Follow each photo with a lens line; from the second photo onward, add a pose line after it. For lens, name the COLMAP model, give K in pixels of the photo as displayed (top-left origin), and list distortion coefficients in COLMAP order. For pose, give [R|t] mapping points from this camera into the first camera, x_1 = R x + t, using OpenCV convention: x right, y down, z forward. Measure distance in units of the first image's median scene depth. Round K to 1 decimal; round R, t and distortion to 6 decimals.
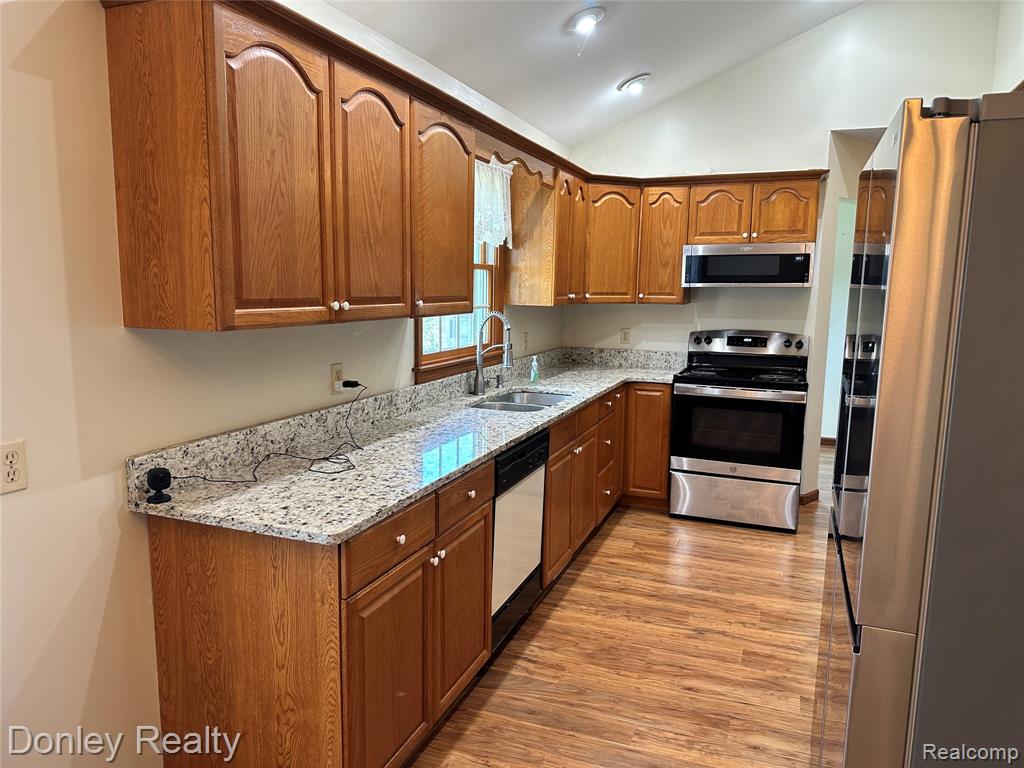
lens RADIAL K [[726.0, 0, 518.8], [0, 726.0, 387.0], [0, 0, 1]] dist [0.056994, -0.058990]
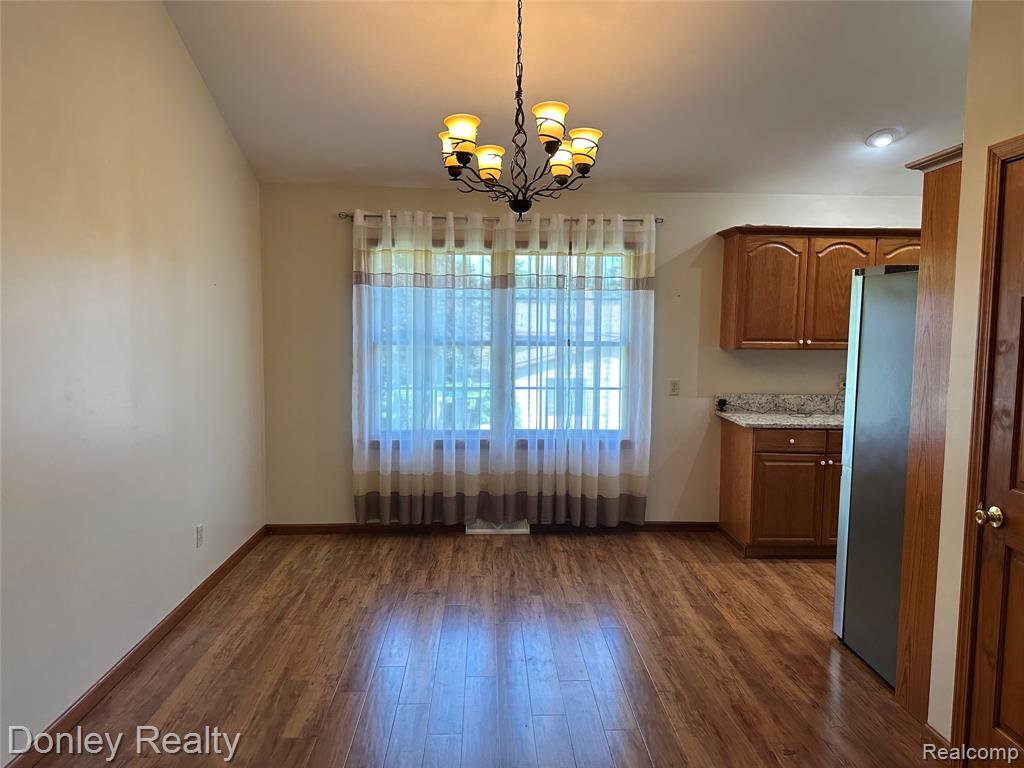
lens RADIAL K [[726.0, 0, 514.2], [0, 726.0, 380.9], [0, 0, 1]] dist [0.056994, -0.058990]
pose [[0.388447, 0.069114, -0.918875, 1.296683], [-0.137625, 0.990350, 0.016310, 0.081001], [0.911136, 0.120125, 0.394210, -0.601963]]
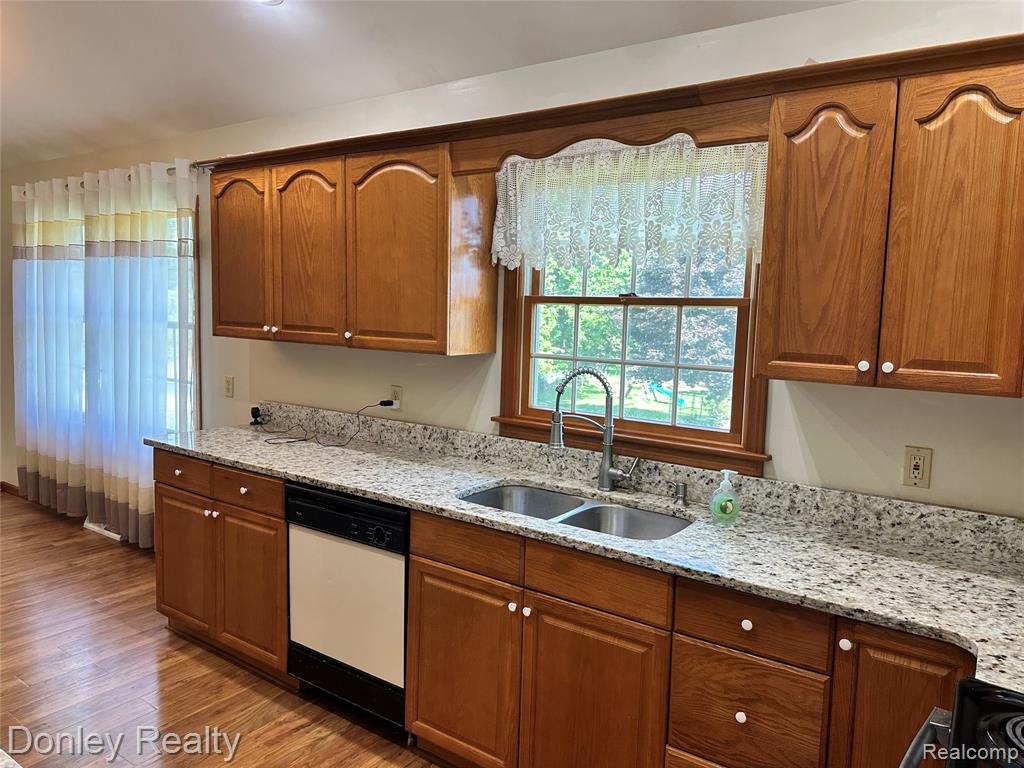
lens RADIAL K [[726.0, 0, 514.5], [0, 726.0, 382.4], [0, 0, 1]] dist [0.056994, -0.058990]
pose [[-0.262748, 0.066385, -0.962578, 0.925308], [-0.169226, 0.978996, 0.113710, -0.225311], [0.949908, 0.192770, -0.245995, 1.617817]]
